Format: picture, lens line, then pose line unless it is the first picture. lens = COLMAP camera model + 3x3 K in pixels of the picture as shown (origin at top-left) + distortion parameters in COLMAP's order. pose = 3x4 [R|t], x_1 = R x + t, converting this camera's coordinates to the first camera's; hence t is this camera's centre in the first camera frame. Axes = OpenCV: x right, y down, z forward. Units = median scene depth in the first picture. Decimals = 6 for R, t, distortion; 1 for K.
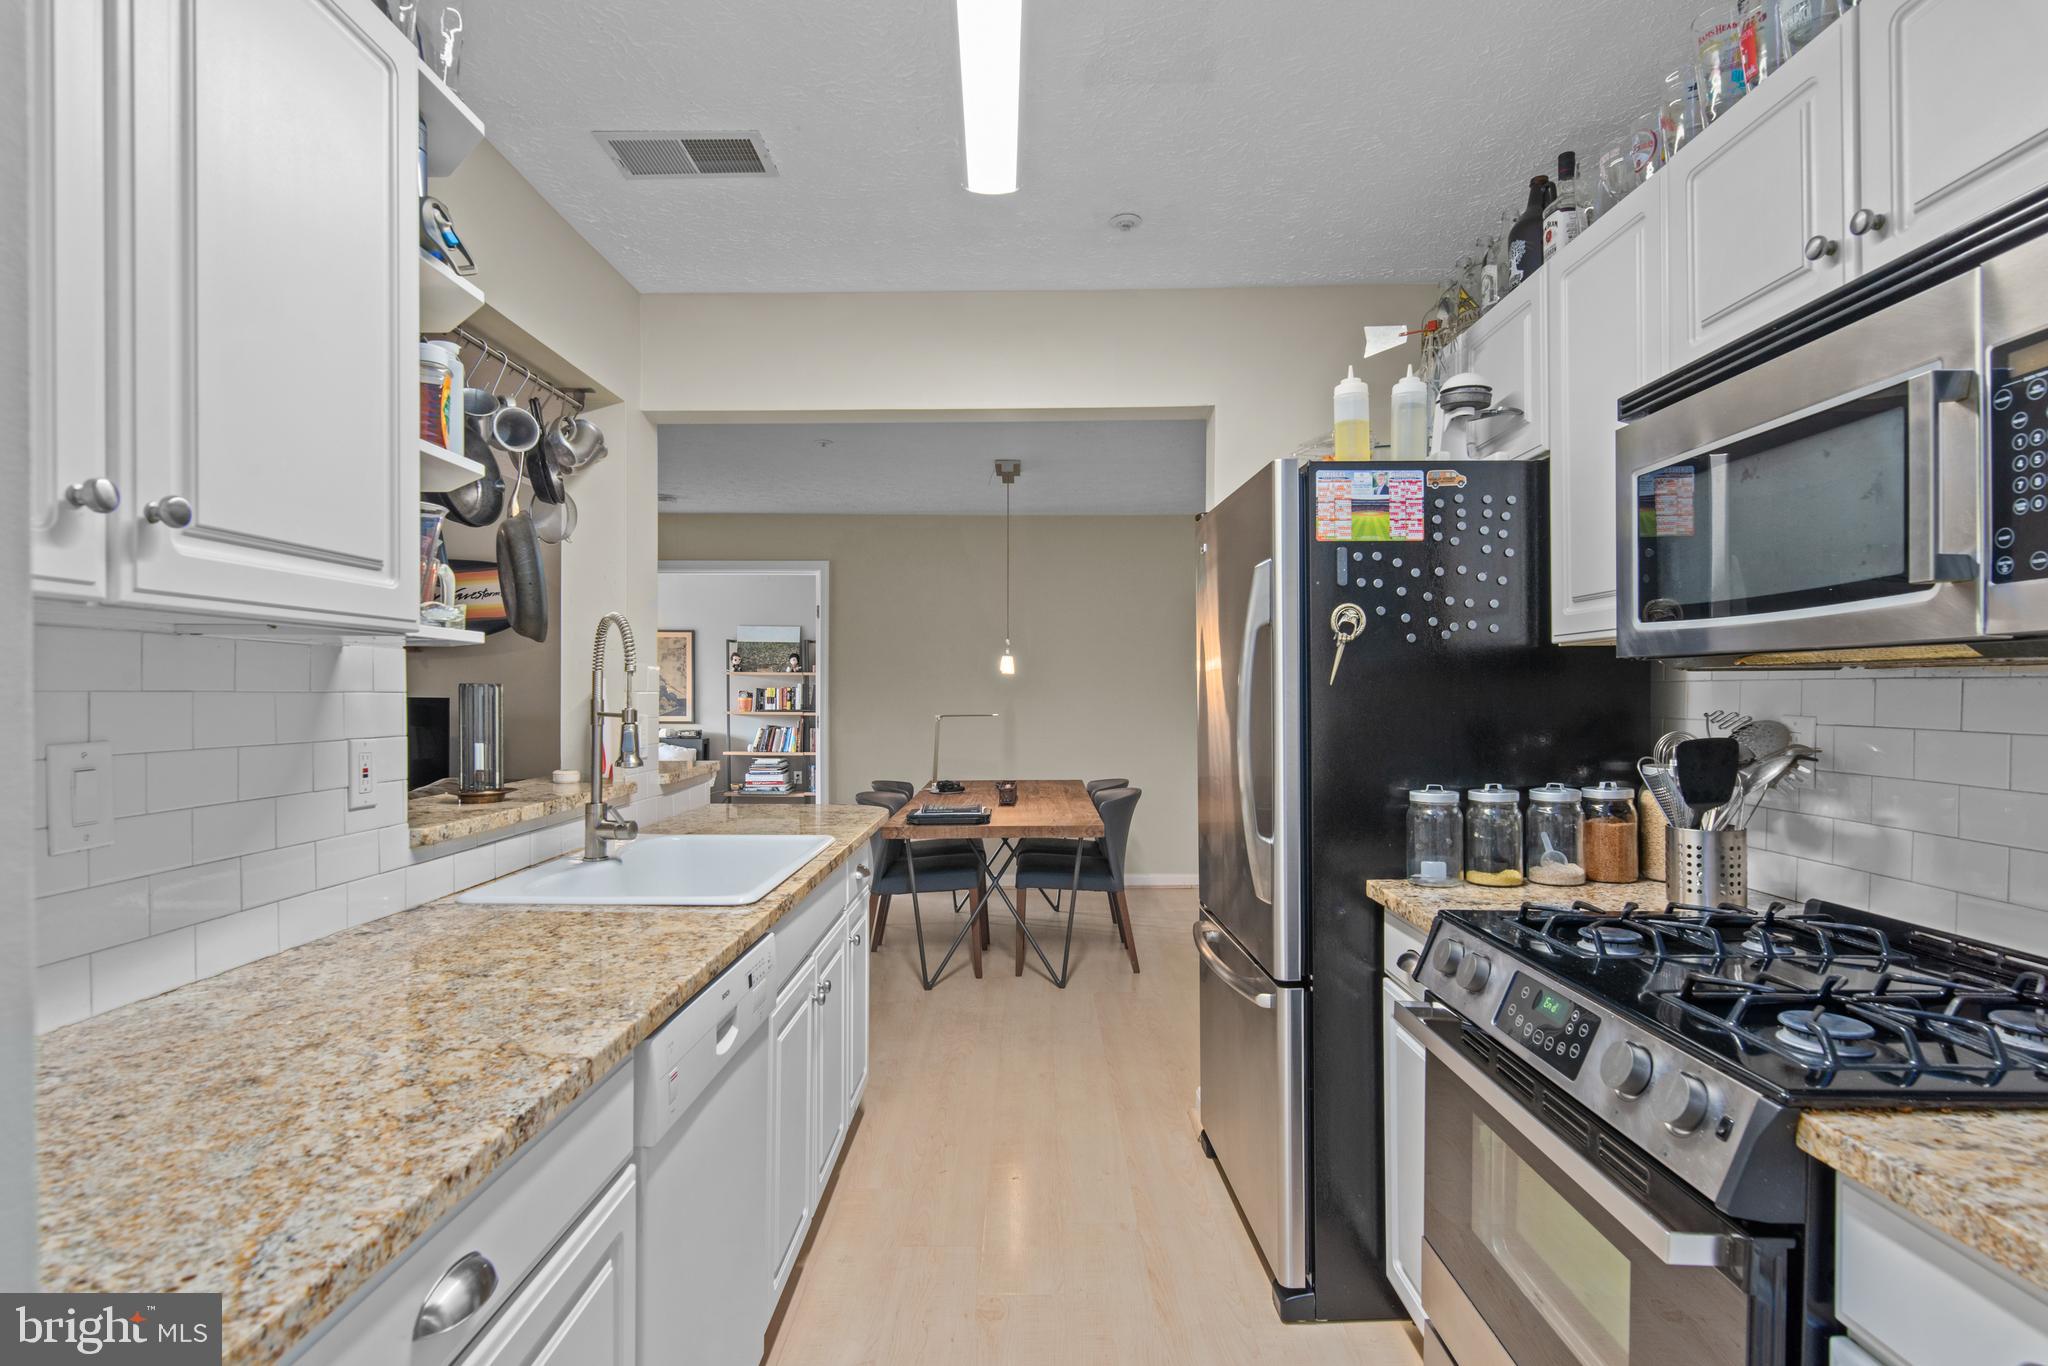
lens RADIAL K [[969.9, 0, 1038.1], [0, 969.9, 698.8], [0, 0, 1]] dist [0.003324, 0.000074]
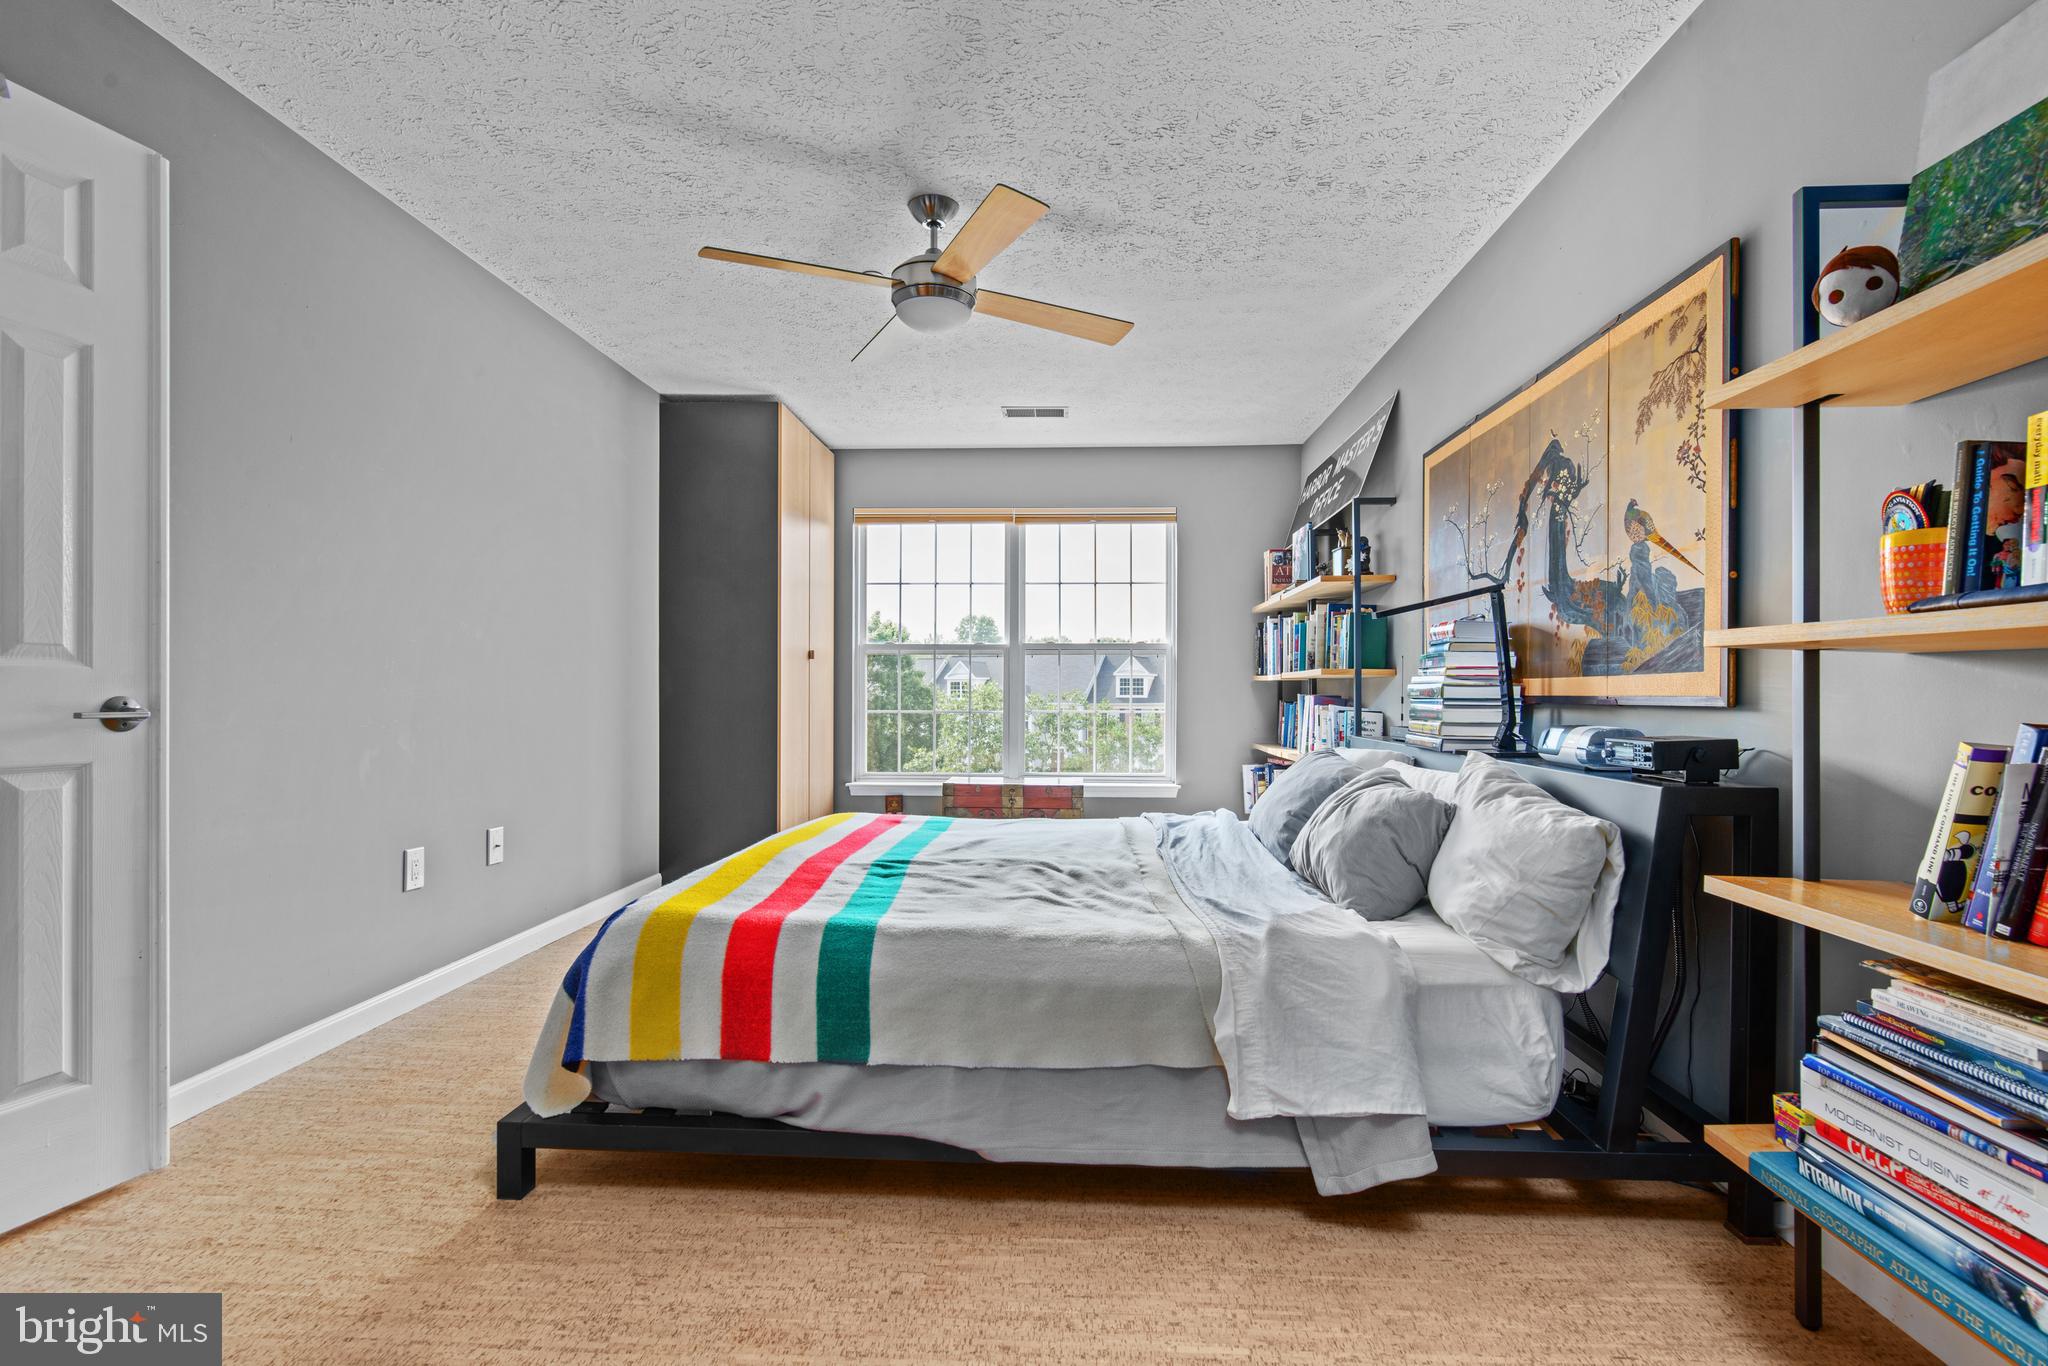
lens RADIAL K [[960.5, 0, 1016.5], [0, 960.5, 695.3], [0, 0, 1]] dist [-0.000950, -0.002860]
pose [[-0.075951, 0.000226, -0.997112, -0.149663], [-0.014261, 0.999897, 0.001313, 0.025292], [0.997010, 0.014320, -0.075940, 0.881492]]
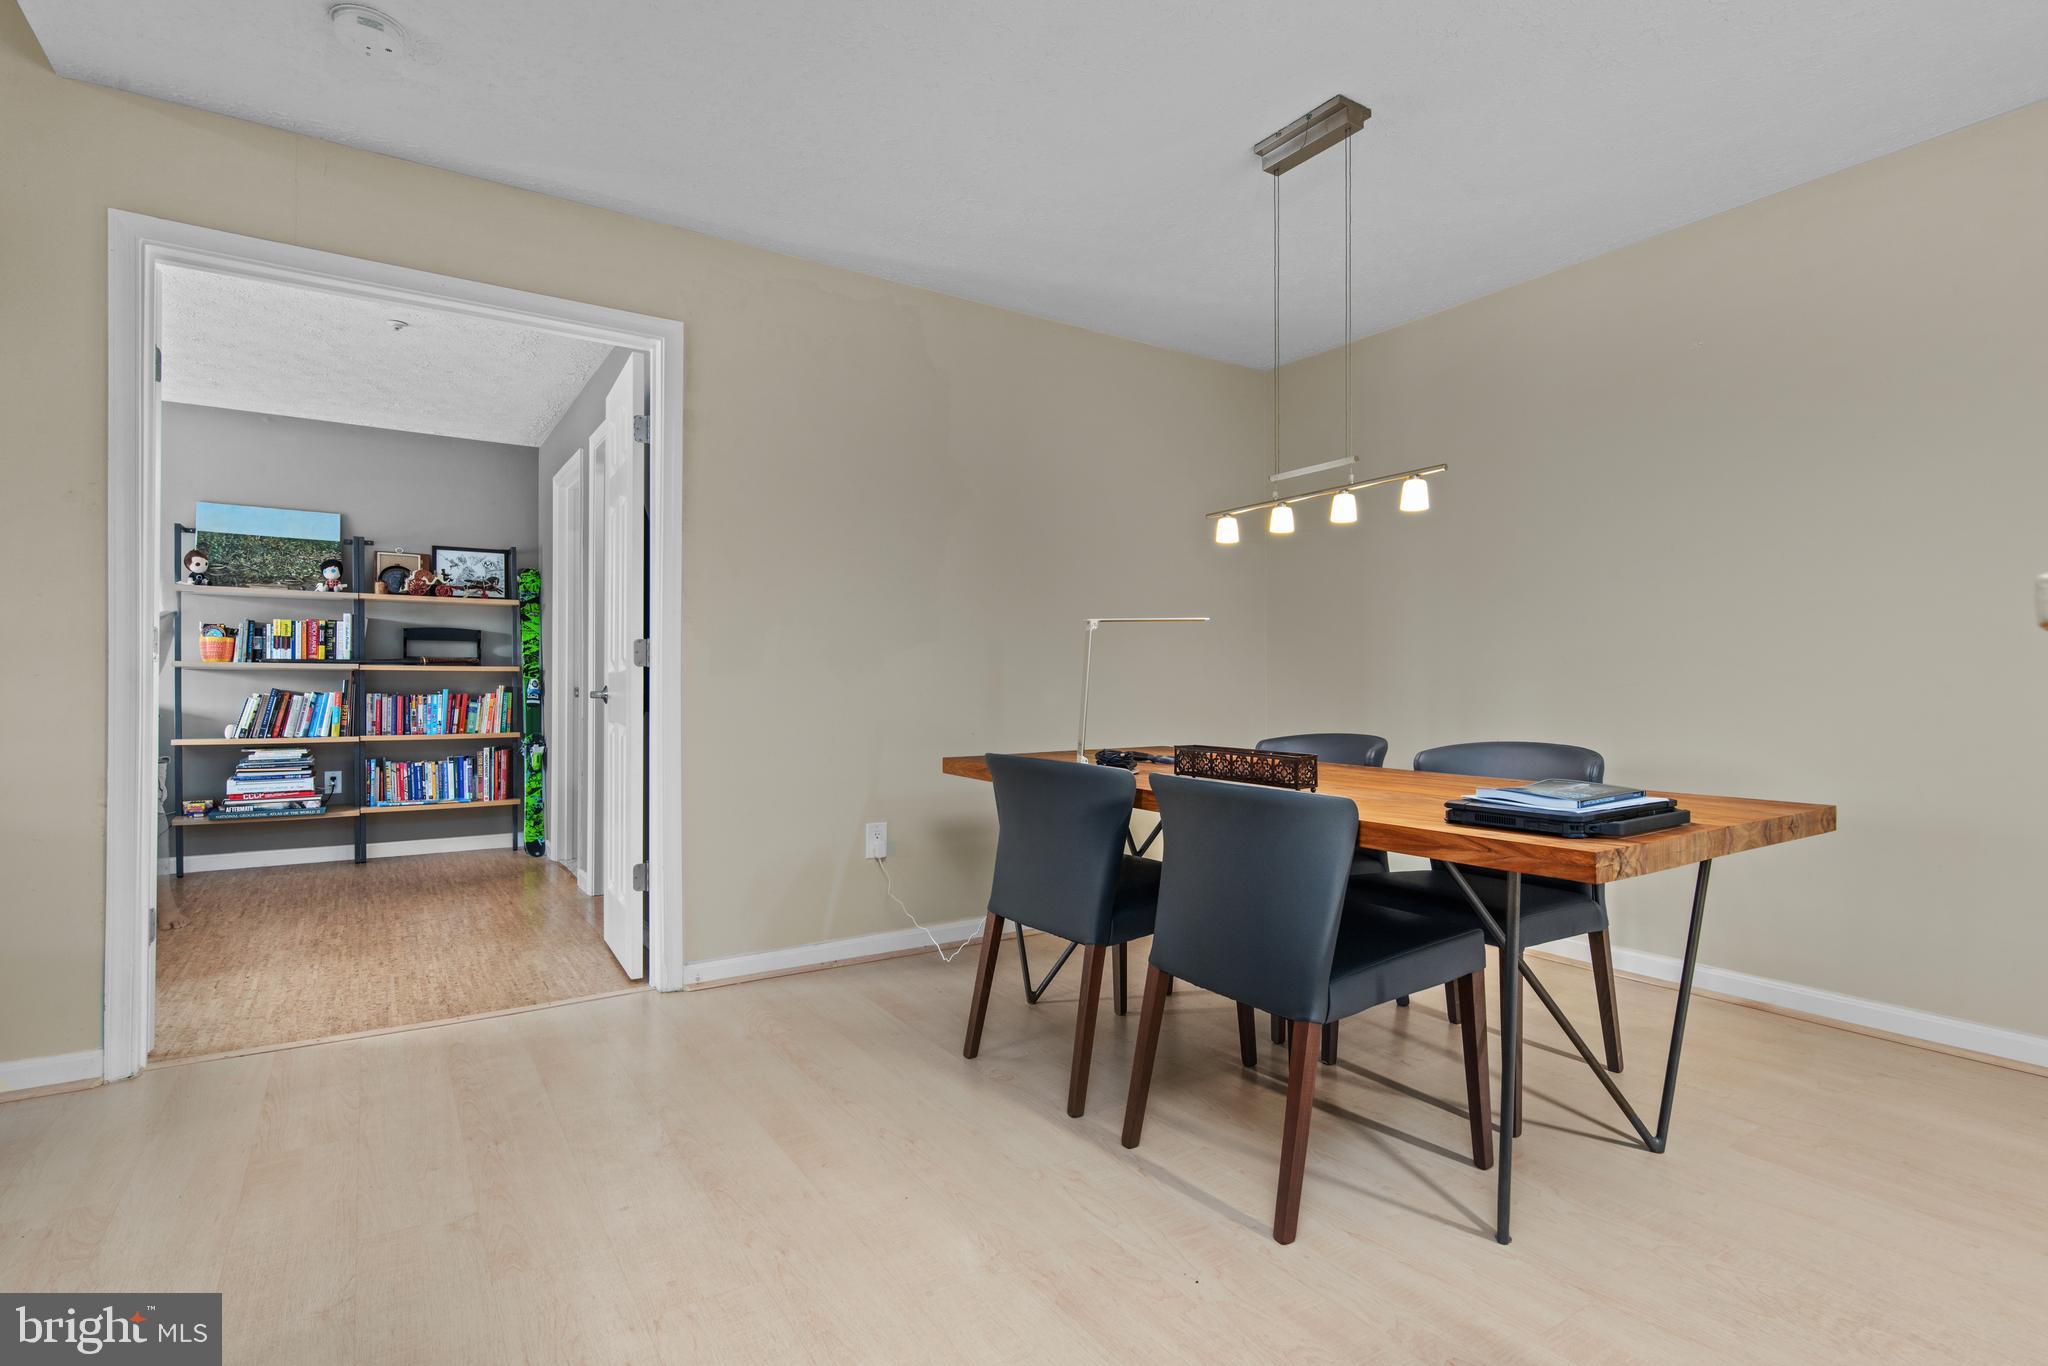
lens RADIAL K [[960.5, 0, 1028.1], [0, 960.5, 676.6], [0, 0, 1]] dist [-0.000950, -0.002860]
pose [[0.841176, 0.003219, 0.540752, -0.213777], [0.002275, 0.999952, -0.009492, 0.026596], [-0.540757, 0.009215, 0.841129, 0.322859]]
